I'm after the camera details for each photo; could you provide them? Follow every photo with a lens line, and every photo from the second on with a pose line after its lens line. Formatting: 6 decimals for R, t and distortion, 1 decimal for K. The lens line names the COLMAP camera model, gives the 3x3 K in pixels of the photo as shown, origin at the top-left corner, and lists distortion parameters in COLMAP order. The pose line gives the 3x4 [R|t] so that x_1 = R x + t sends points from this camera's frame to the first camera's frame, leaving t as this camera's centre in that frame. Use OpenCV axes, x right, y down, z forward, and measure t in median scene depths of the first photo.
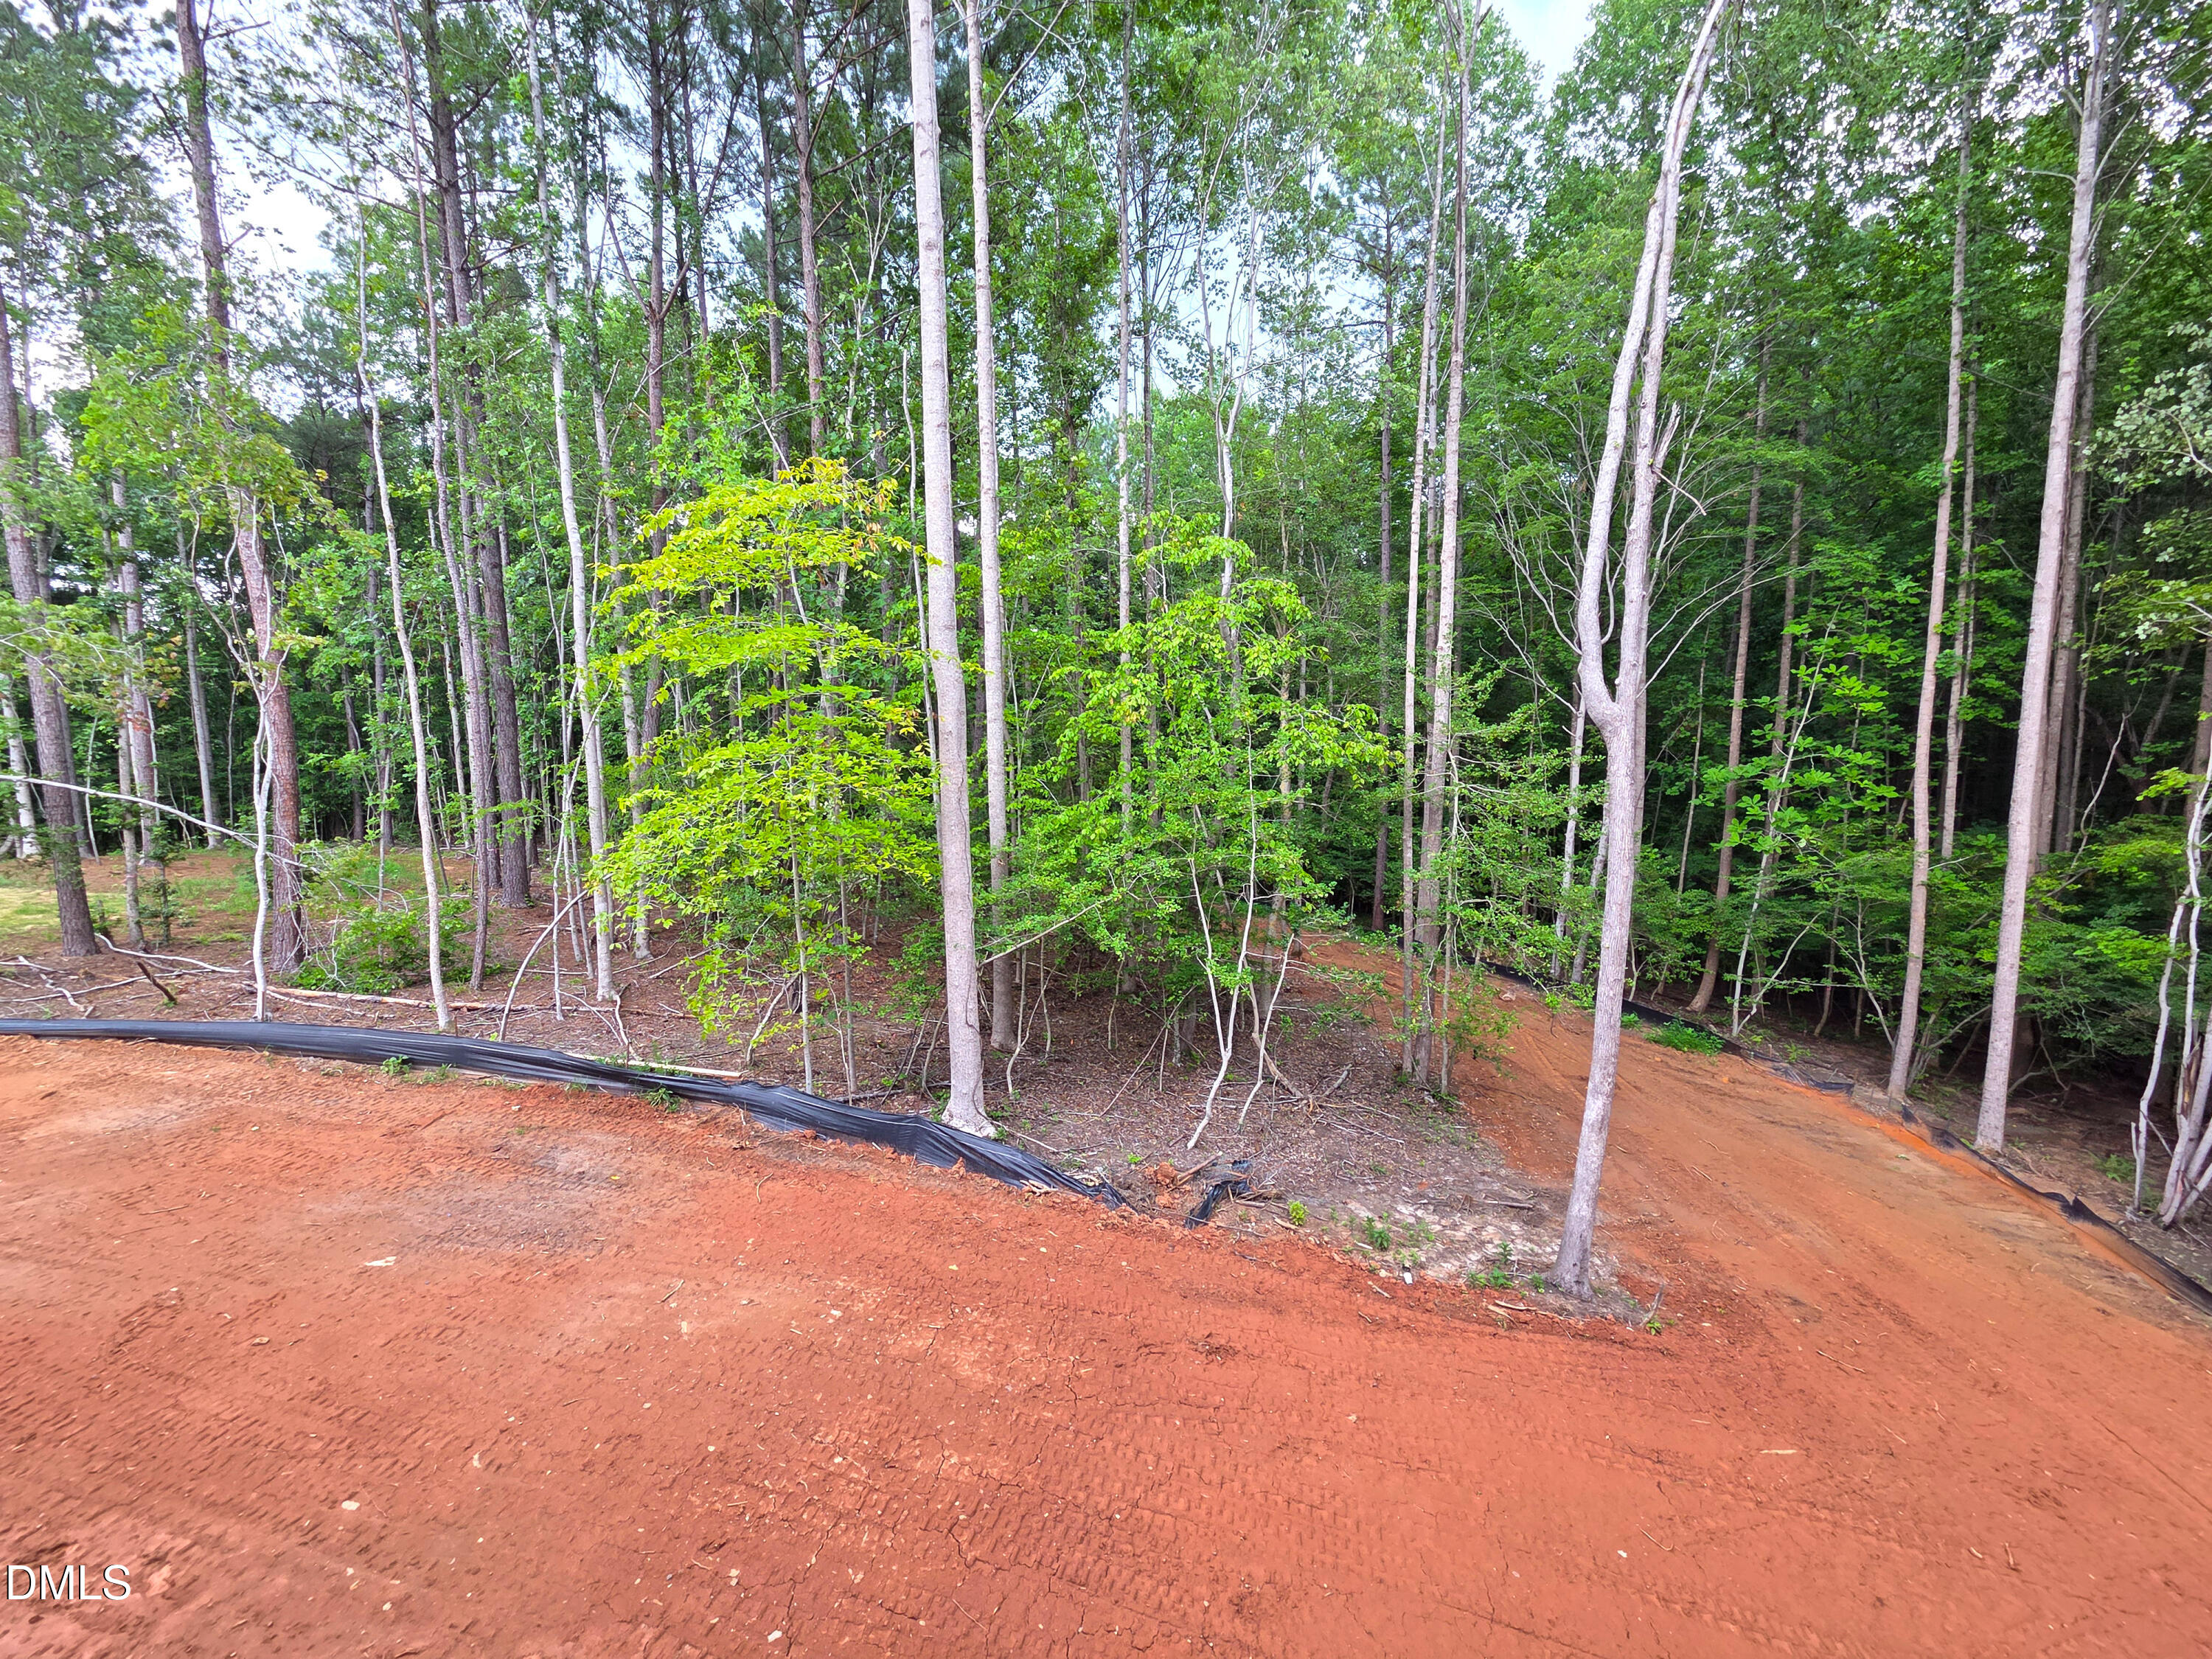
lens RADIAL K [[912.7, 0, 1088.6], [0, 912.7, 822.7], [0, 0, 1]] dist [0.001810, 0.000439]
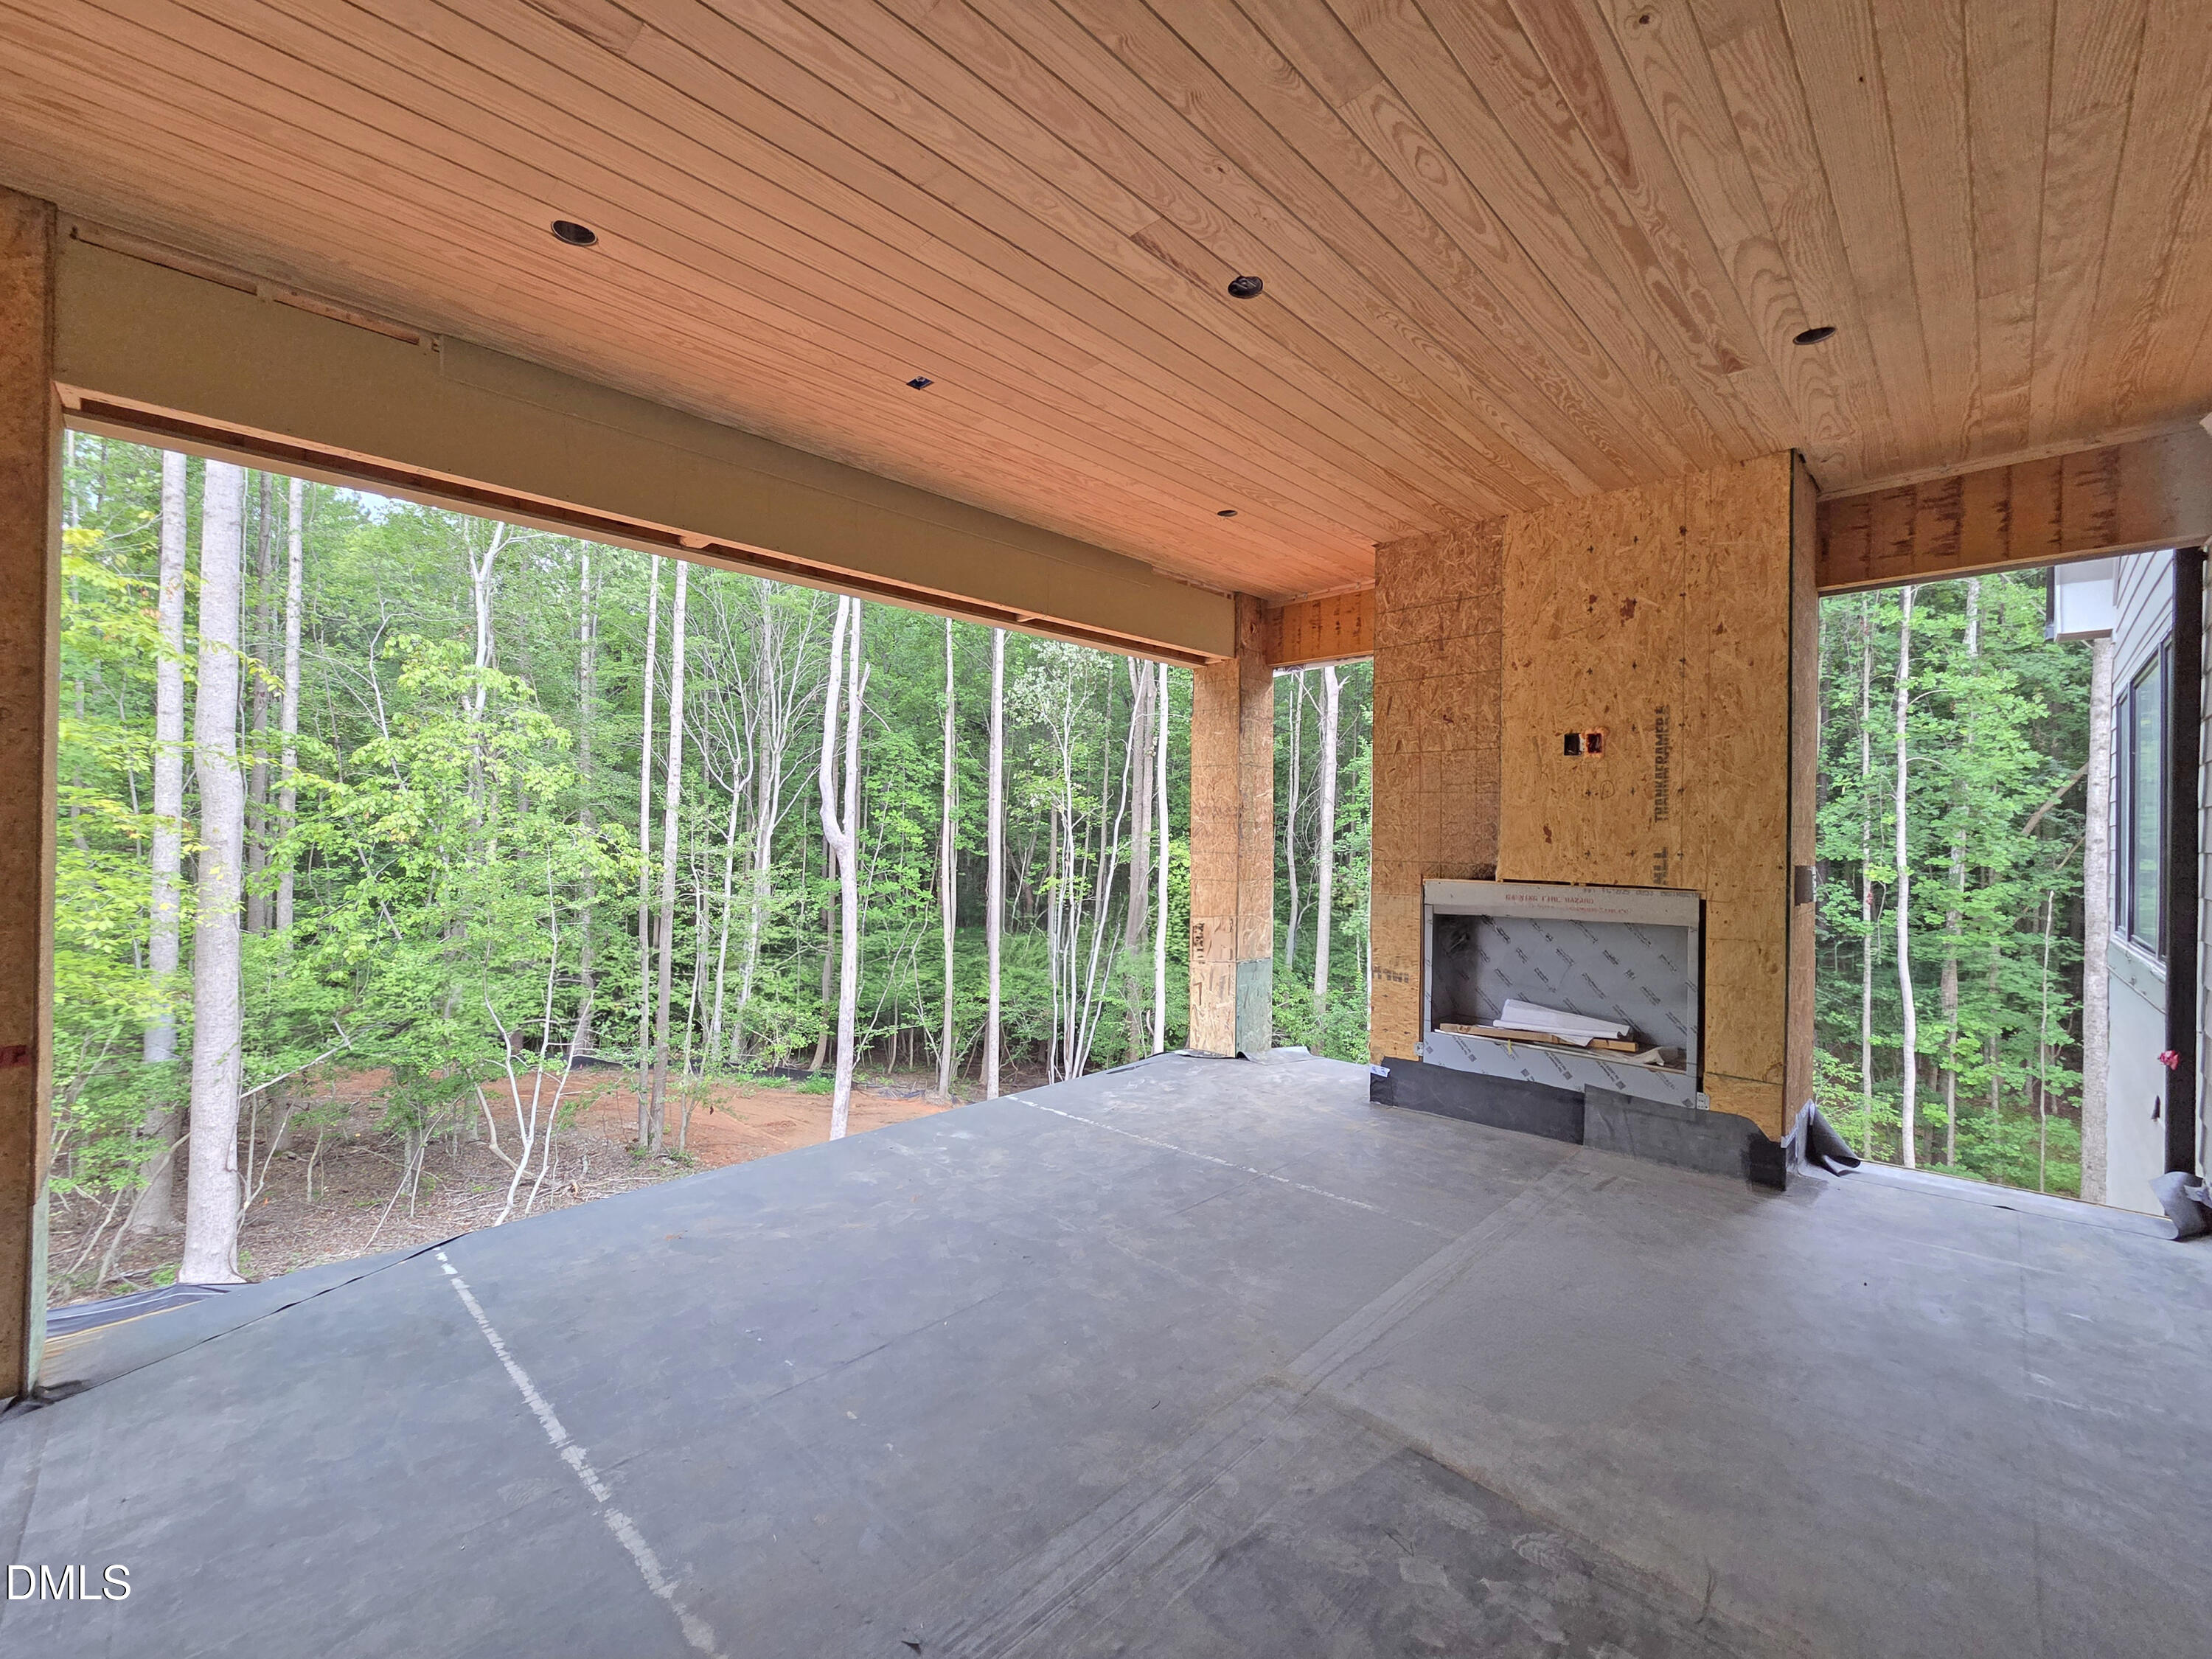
lens RADIAL K [[912.7, 0, 1105.0], [0, 912.7, 829.1], [0, 0, 1]] dist [0.001810, 0.000439]
pose [[0.577225, 0.037251, 0.815735, -0.232786], [0.066305, 0.993522, -0.092288, 0.019609], [-0.813889, 0.107358, 0.571016, -0.143843]]
